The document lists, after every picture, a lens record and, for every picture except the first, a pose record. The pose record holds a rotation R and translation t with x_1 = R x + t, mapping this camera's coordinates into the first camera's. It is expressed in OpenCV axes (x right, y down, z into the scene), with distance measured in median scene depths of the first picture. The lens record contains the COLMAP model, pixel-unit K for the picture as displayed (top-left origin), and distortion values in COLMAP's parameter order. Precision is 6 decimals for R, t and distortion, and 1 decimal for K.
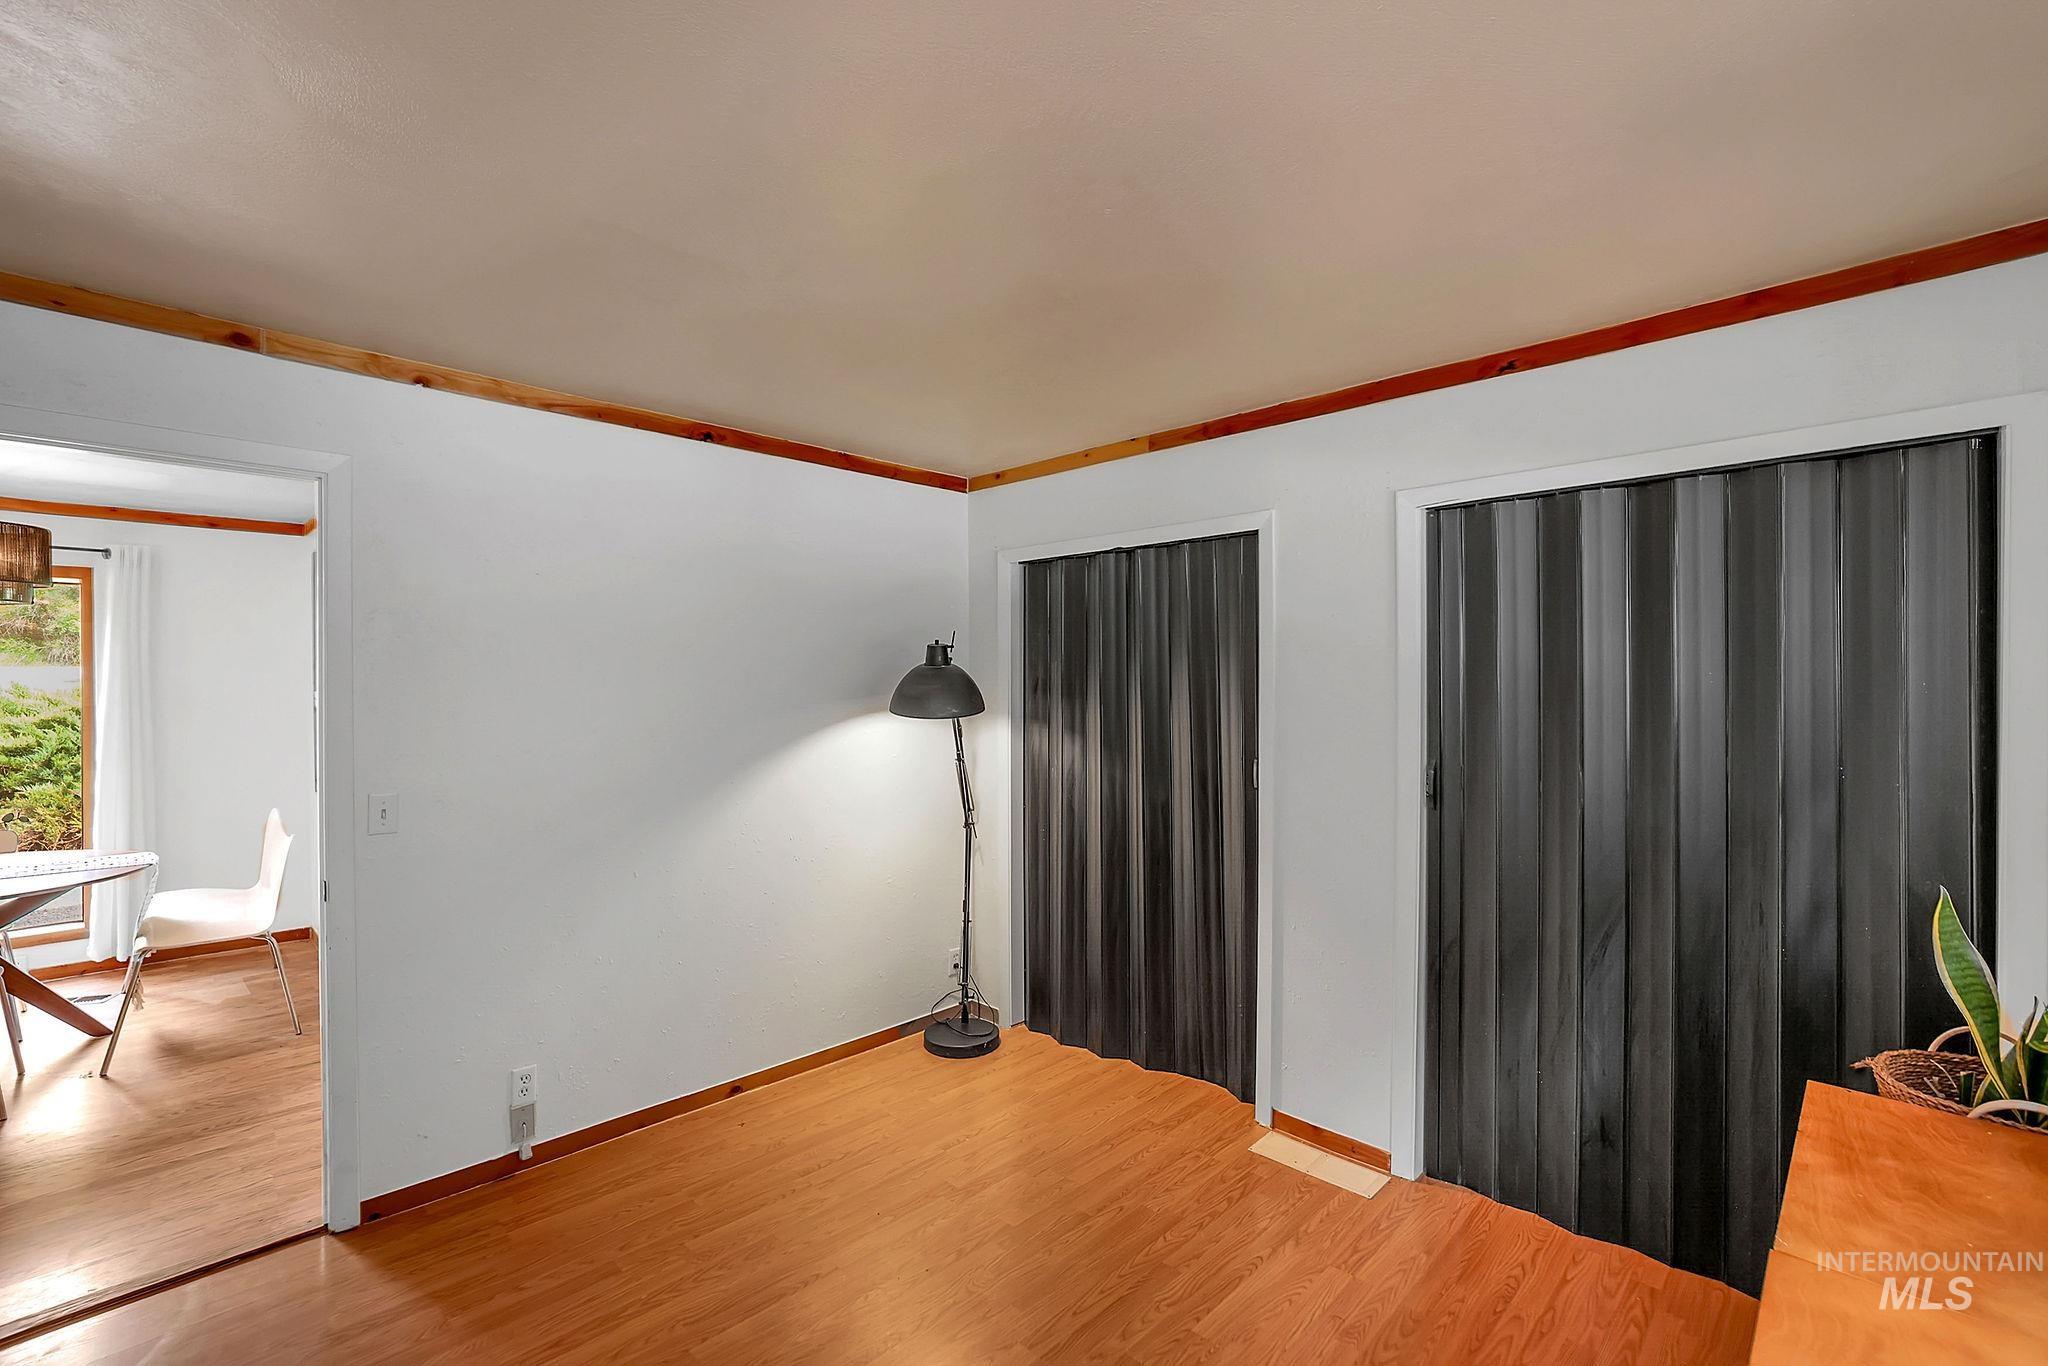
lens RADIAL K [[910.2, 0, 1019.0], [0, 910.2, 677.1], [0, 0, 1]] dist [-0.034656, 0.015439]
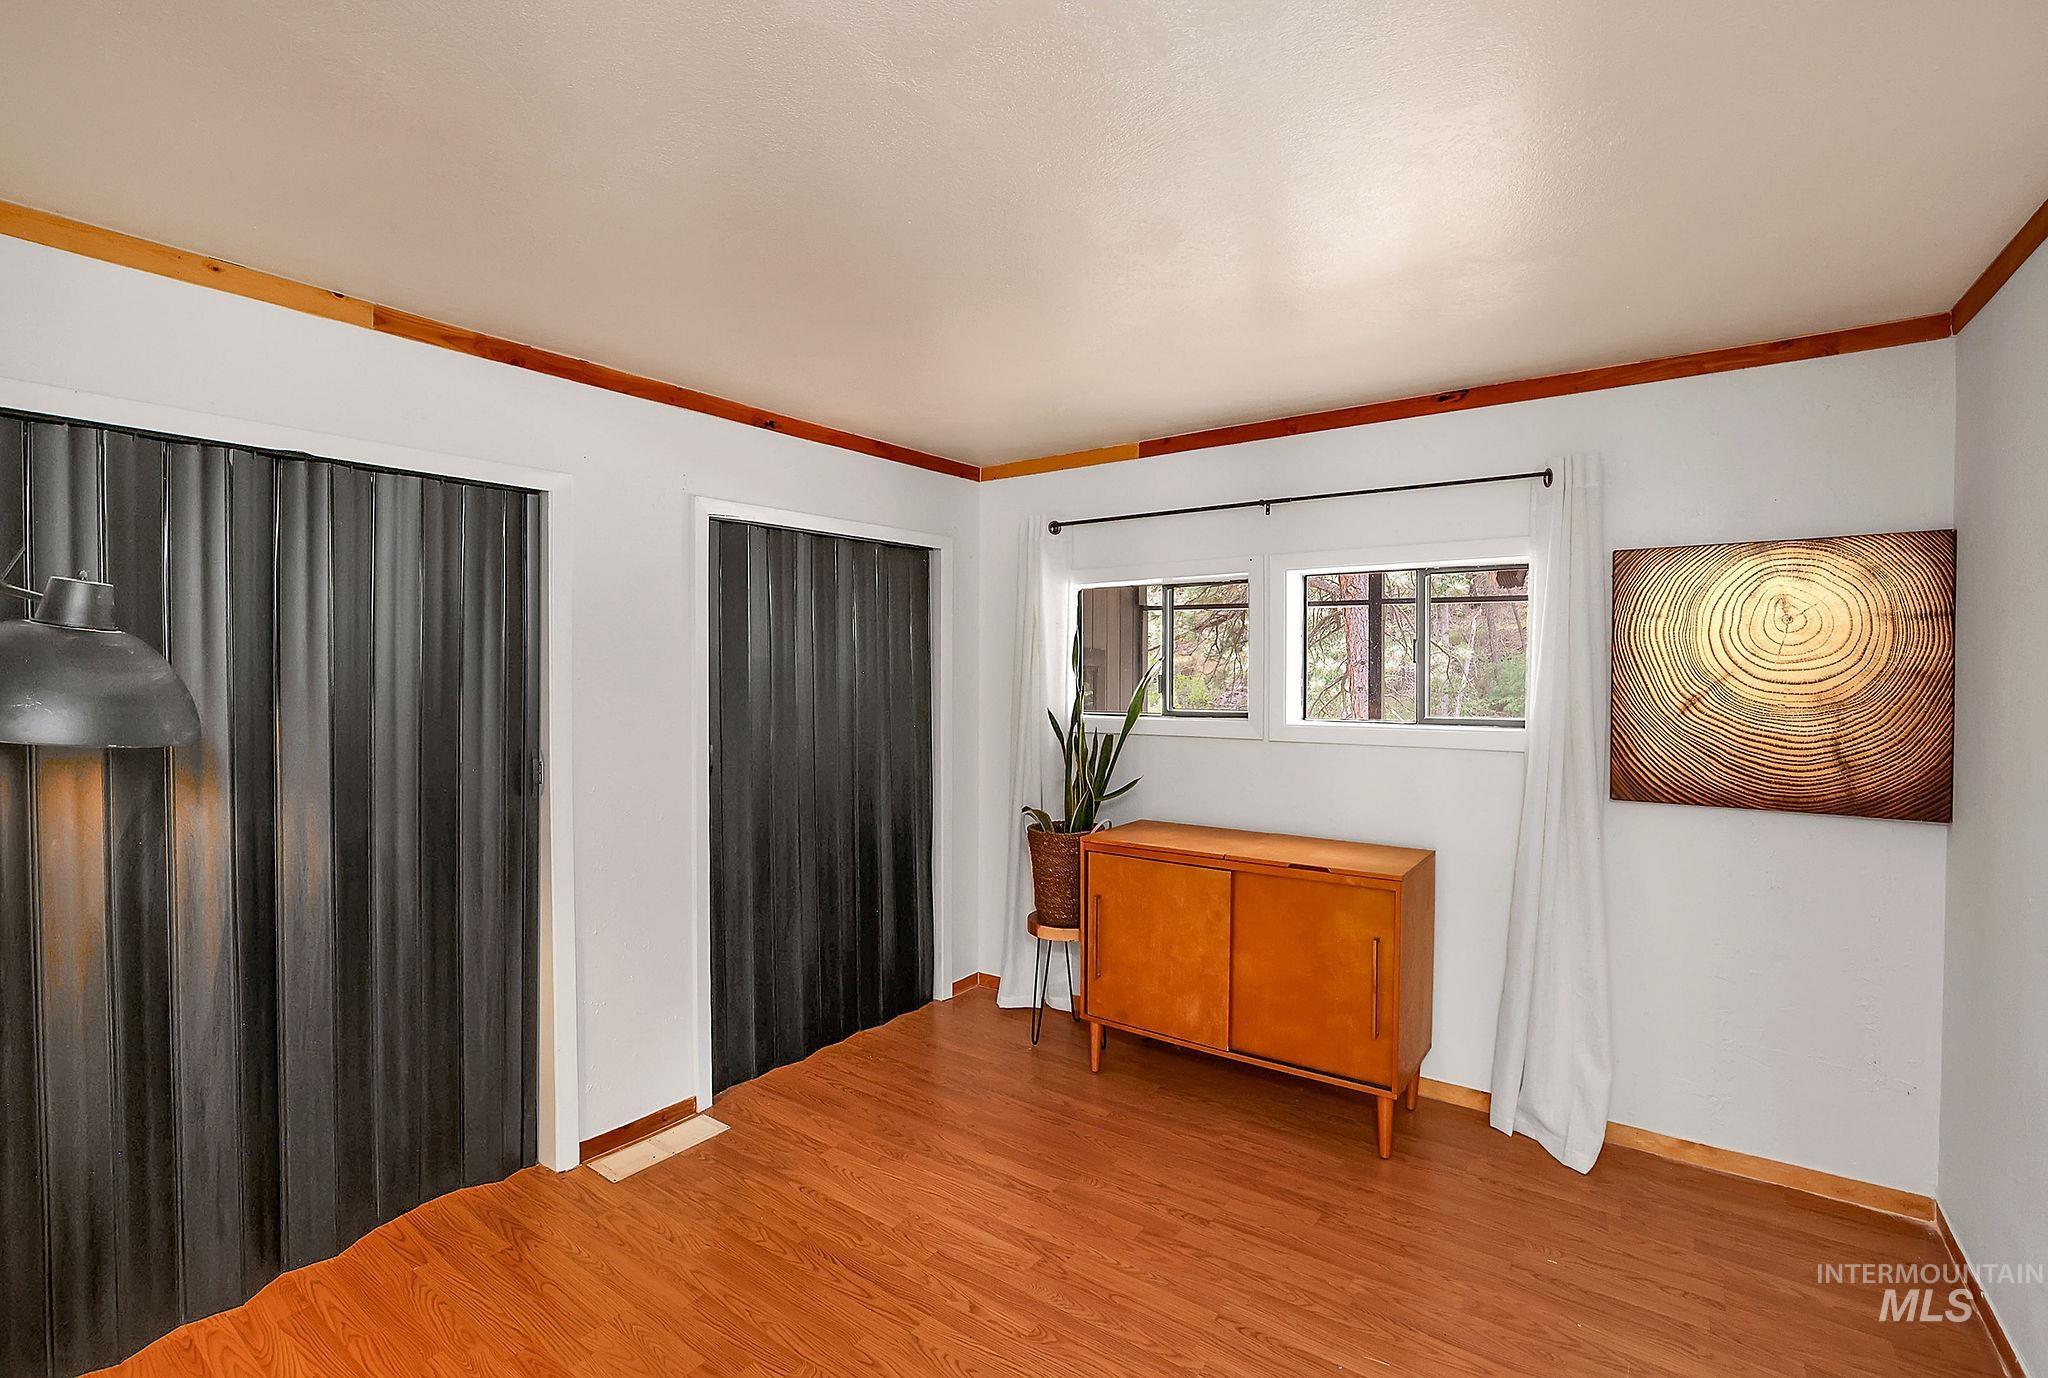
lens RADIAL K [[933.2, 0, 1024.0], [0, 933.2, 689.0], [0, 0, 1]] dist [0.000293, -0.000057]
pose [[-0.161535, -0.018759, 0.986689, -0.768355], [-0.002885, 0.999824, 0.018537, 0.007826], [-0.986863, 0.000148, -0.161561, 0.780586]]
